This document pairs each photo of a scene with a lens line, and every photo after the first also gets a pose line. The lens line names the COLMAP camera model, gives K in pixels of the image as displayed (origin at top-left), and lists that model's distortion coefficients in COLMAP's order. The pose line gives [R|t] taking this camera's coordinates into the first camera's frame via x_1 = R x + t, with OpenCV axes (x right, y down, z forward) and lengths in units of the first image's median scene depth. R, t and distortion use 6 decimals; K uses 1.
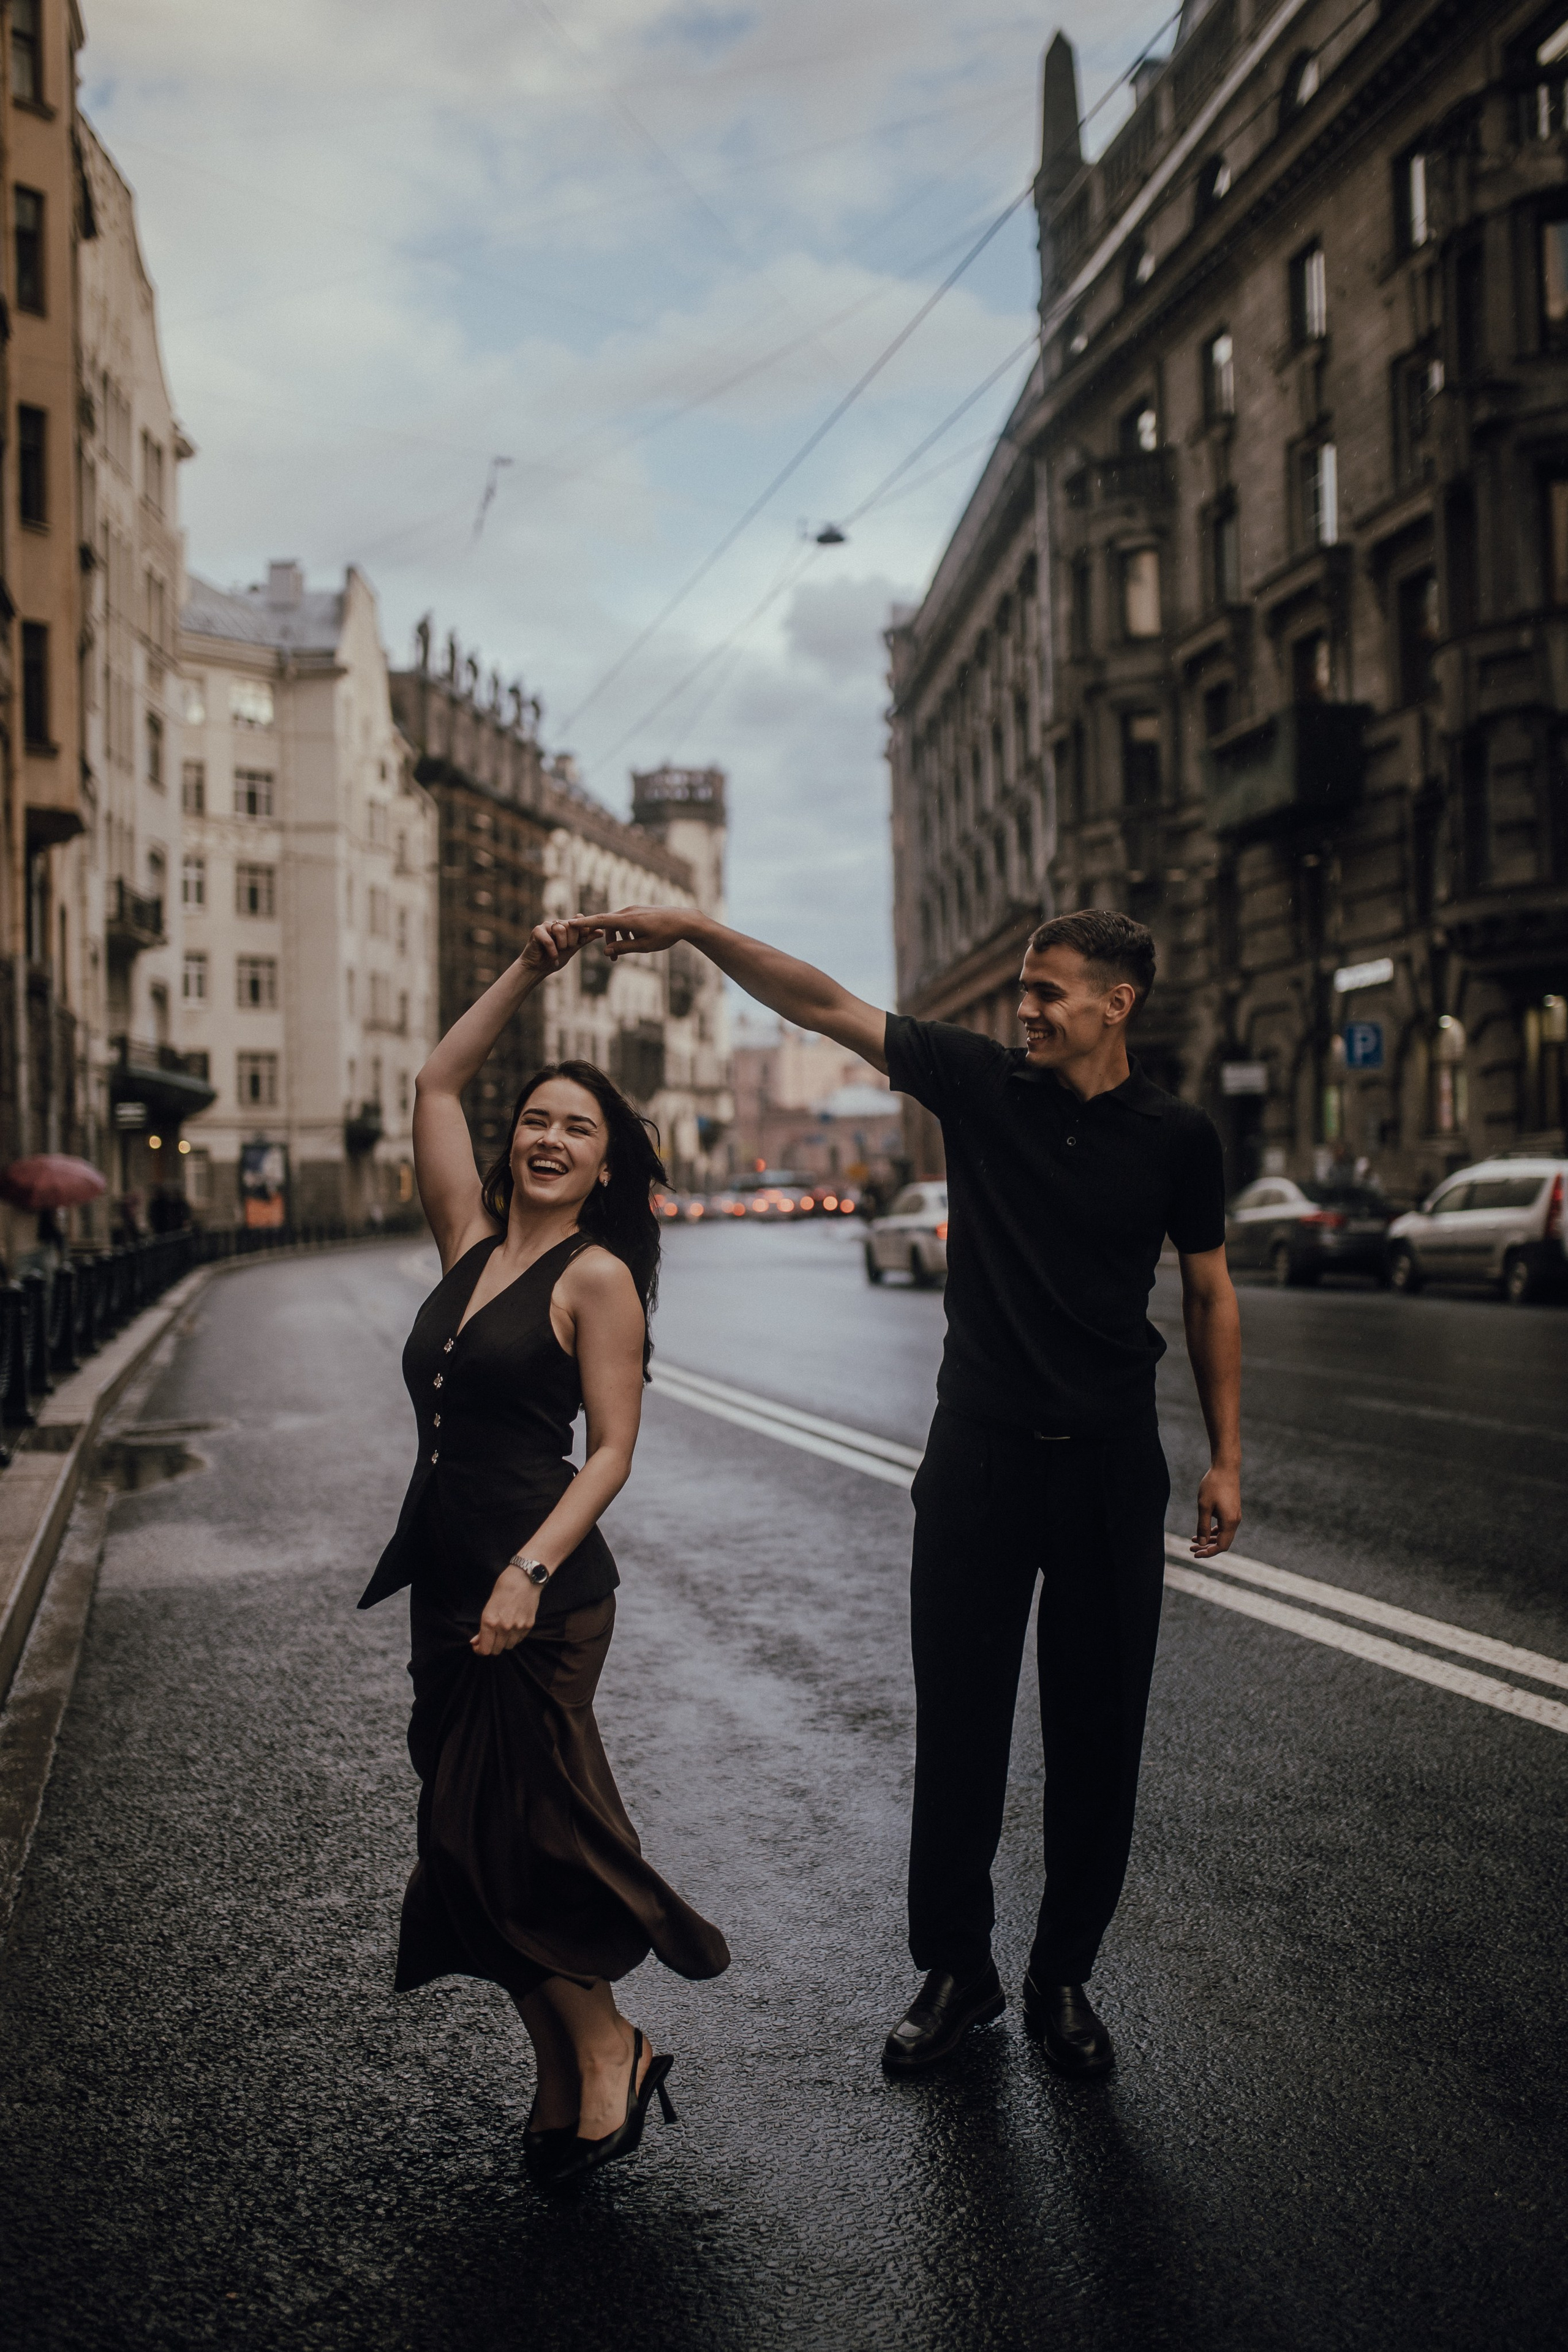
lens RADIAL K [[2486.7, 0, 832.2], [0, 2486.7, 1167.0], [0, 0, 1]] dist [-0.045791, 0.057780]
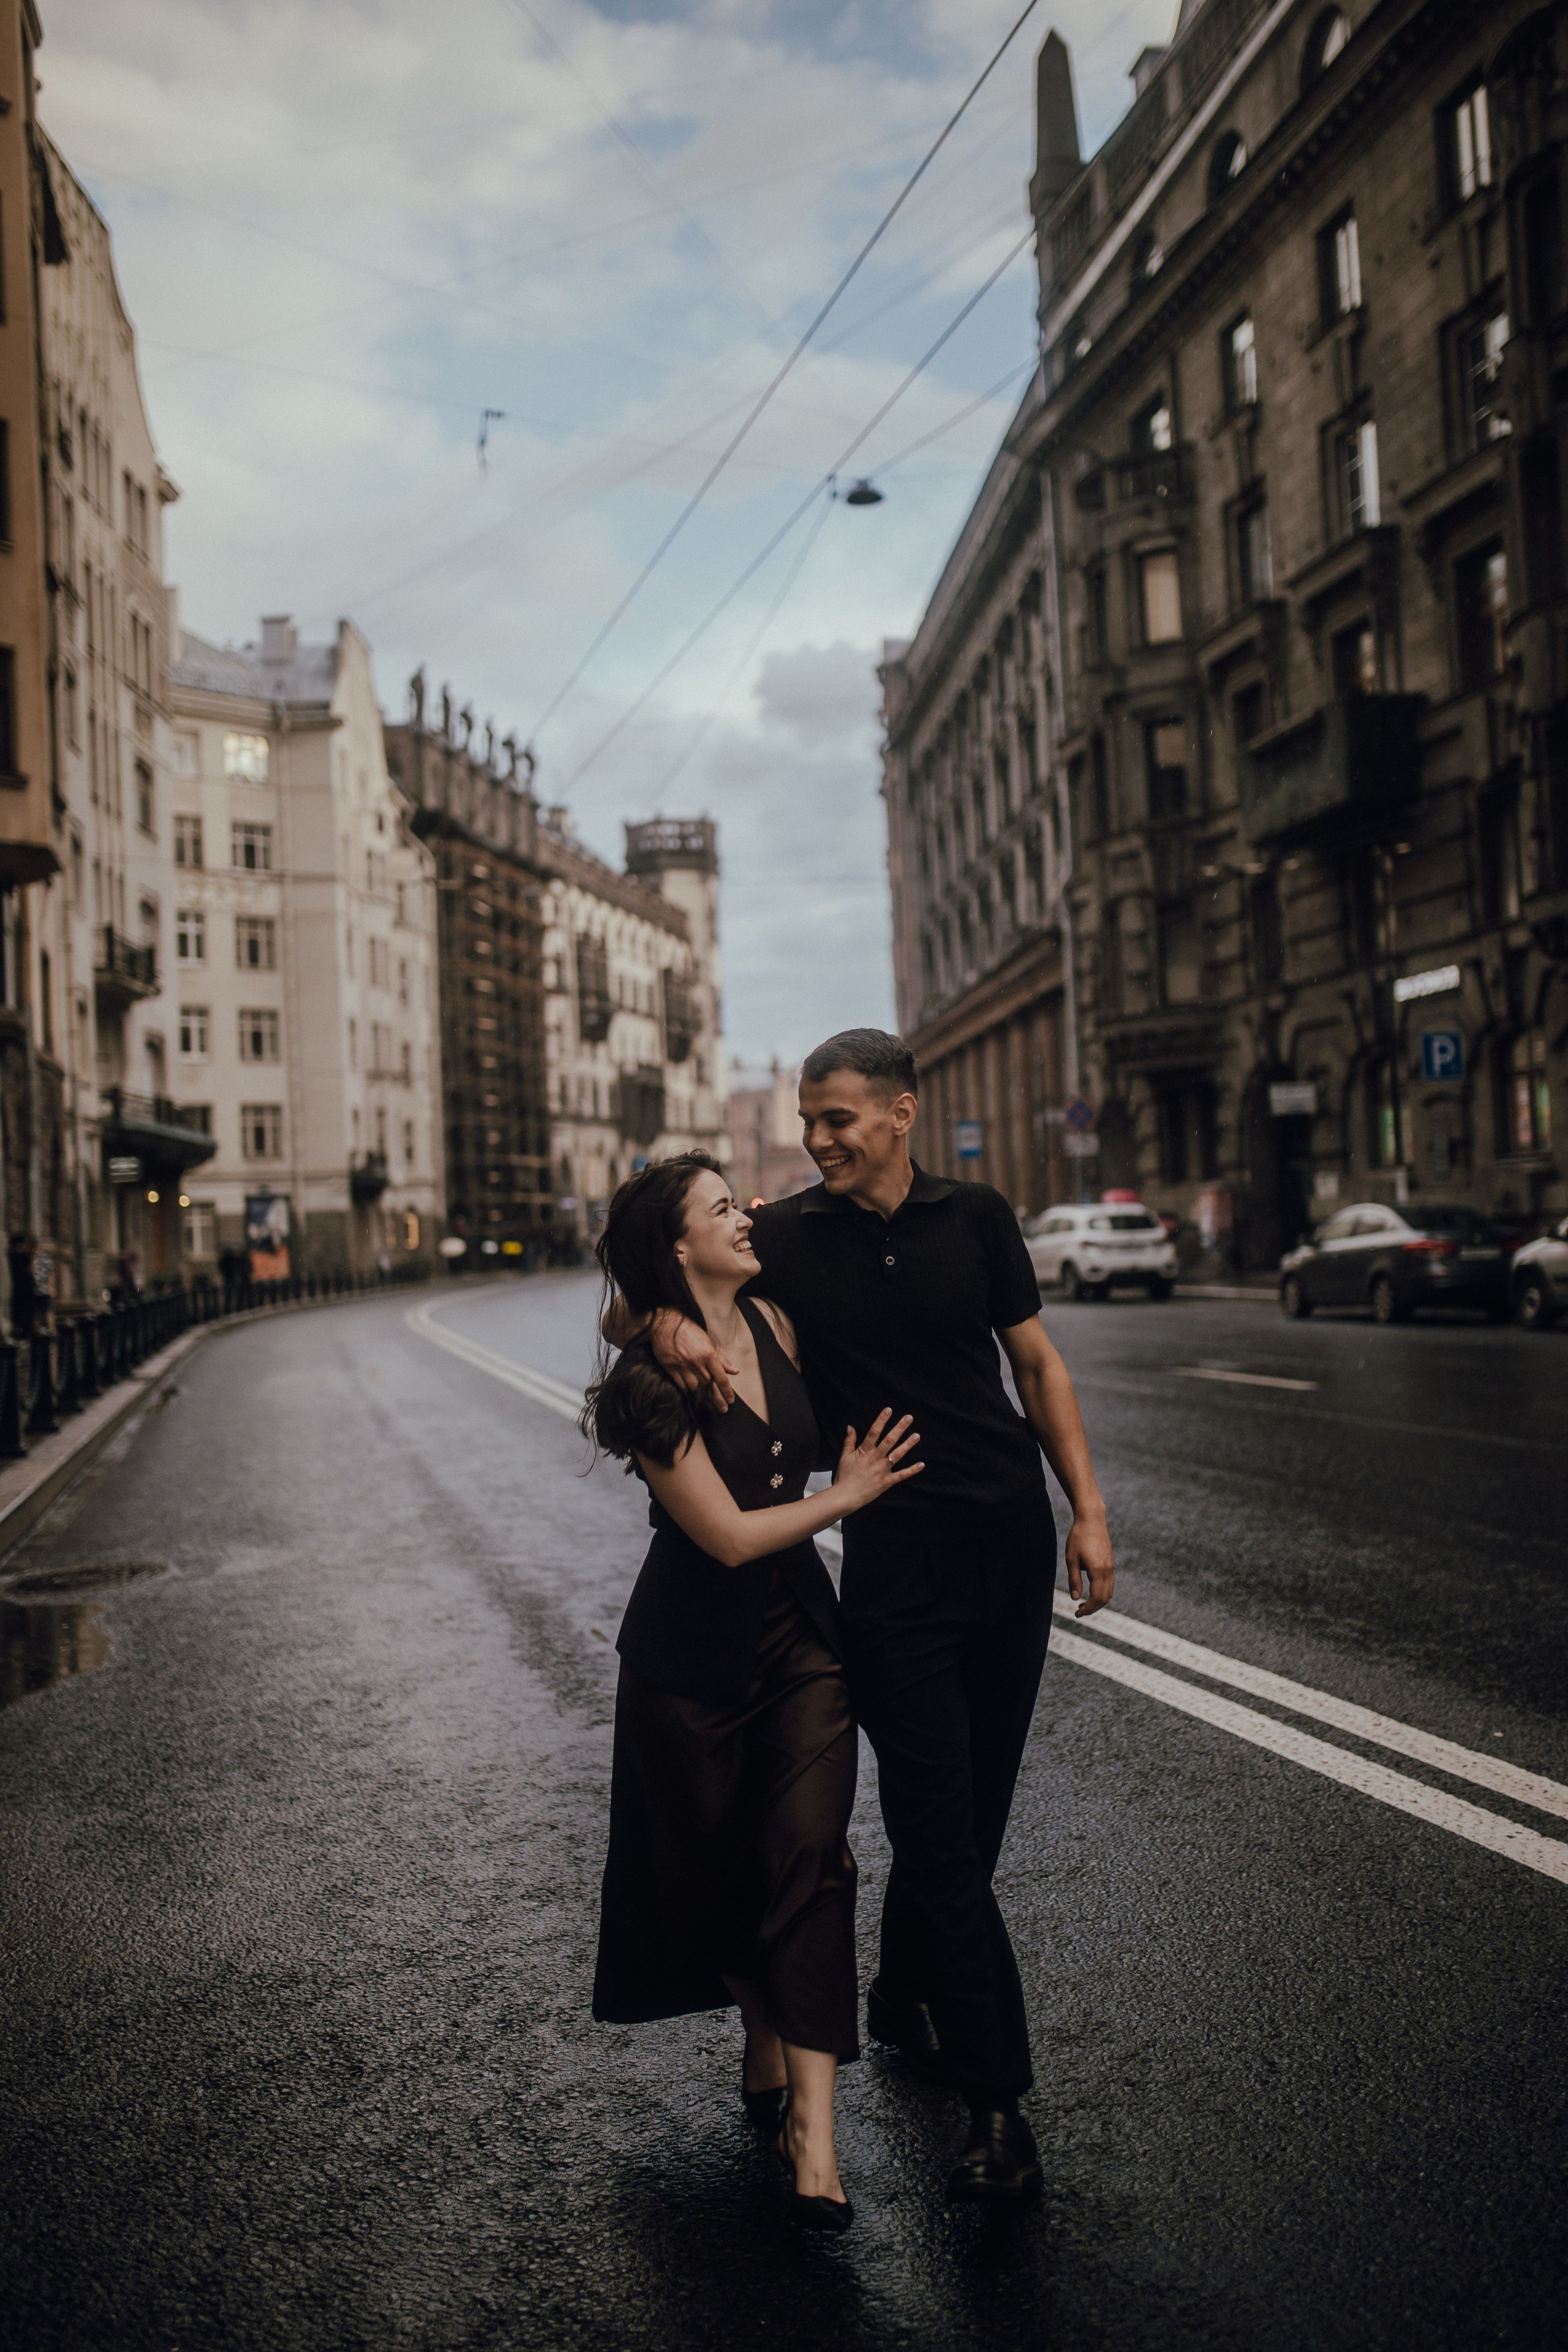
lens RADIAL K [[2266.4, 0, 784.0], [0, 2266.4, 1176.0], [0, 0, 1]] dist [-0.052785, 0.074127]
pose [[0.999606, -0.026397, -0.009494, -0.018086], [0.026271, 0.999567, -0.013231, 0.000032], [0.009839, 0.012977, 0.999867, 0.125832]]
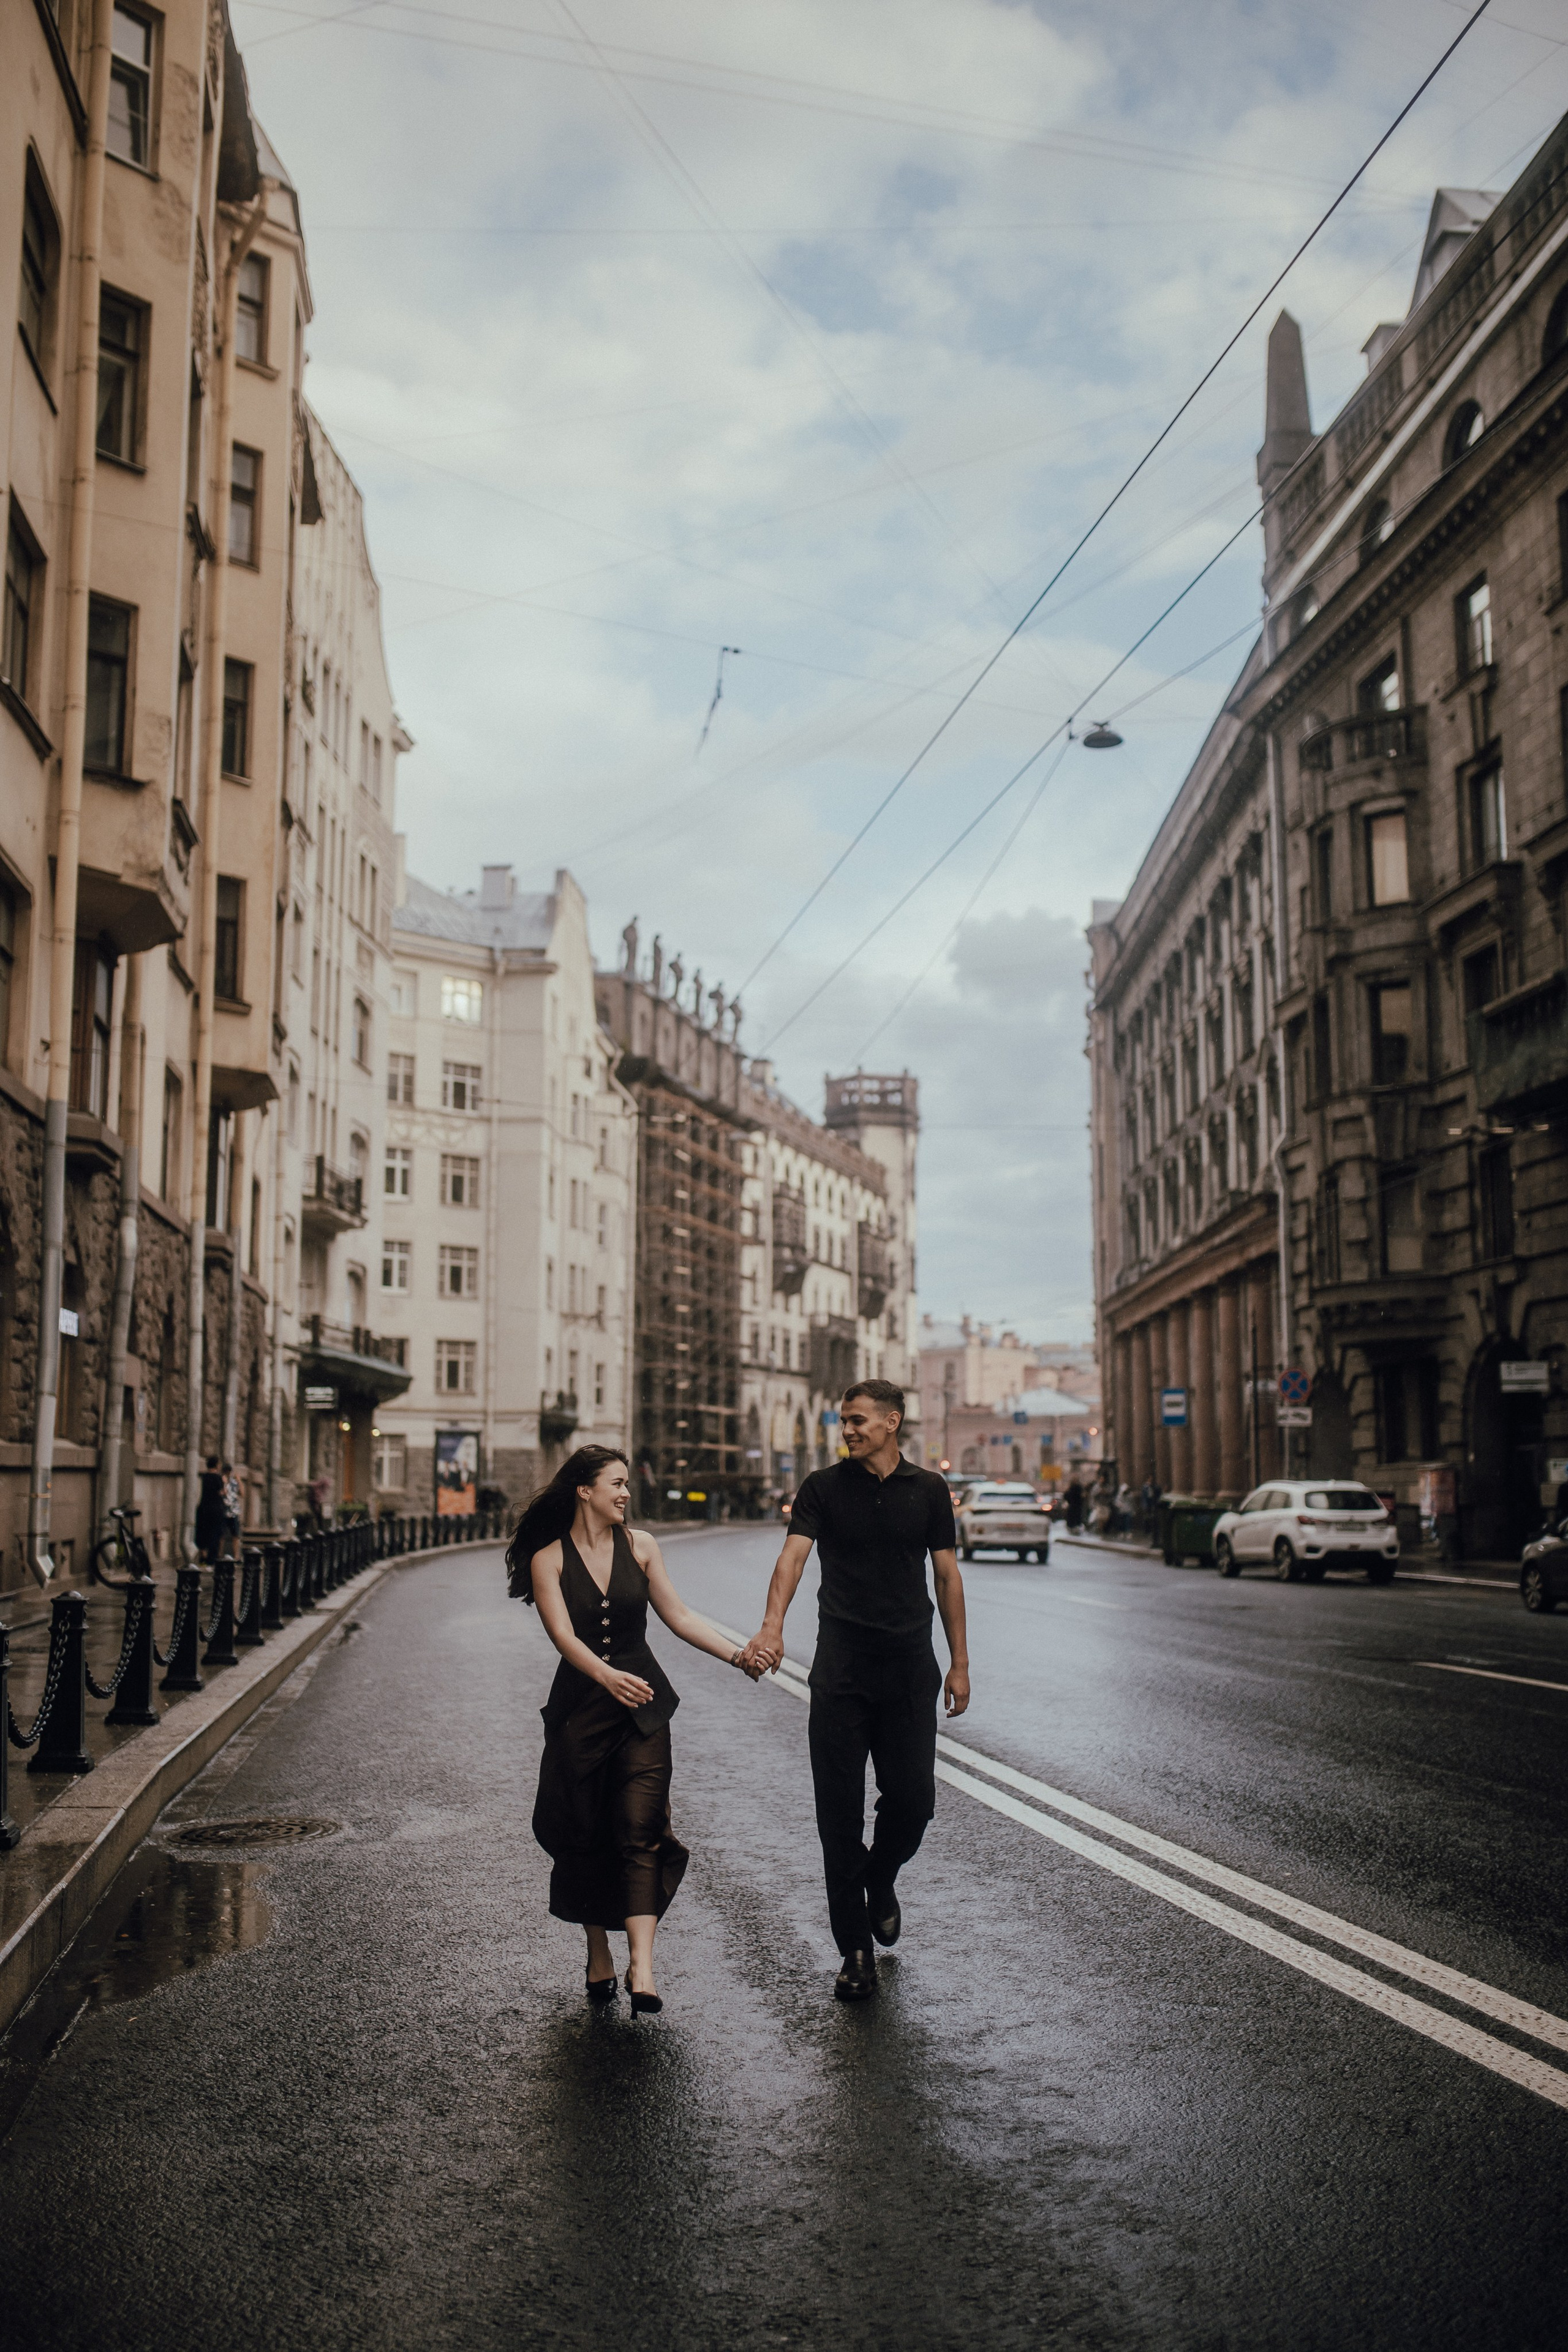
lens RADIAL K [[2241.4, 0, 735.7], [0, 2241.4, 1199.3], [0, 0, 1]] dist [-0.051505, 0.022756]
pose [[0.993791, 0.008366, -0.110951, -0.025891], [-0.021415, 0.992907, -0.116951, 0.000789], [0.109186, 0.118601, 0.986921, 0.150370]]
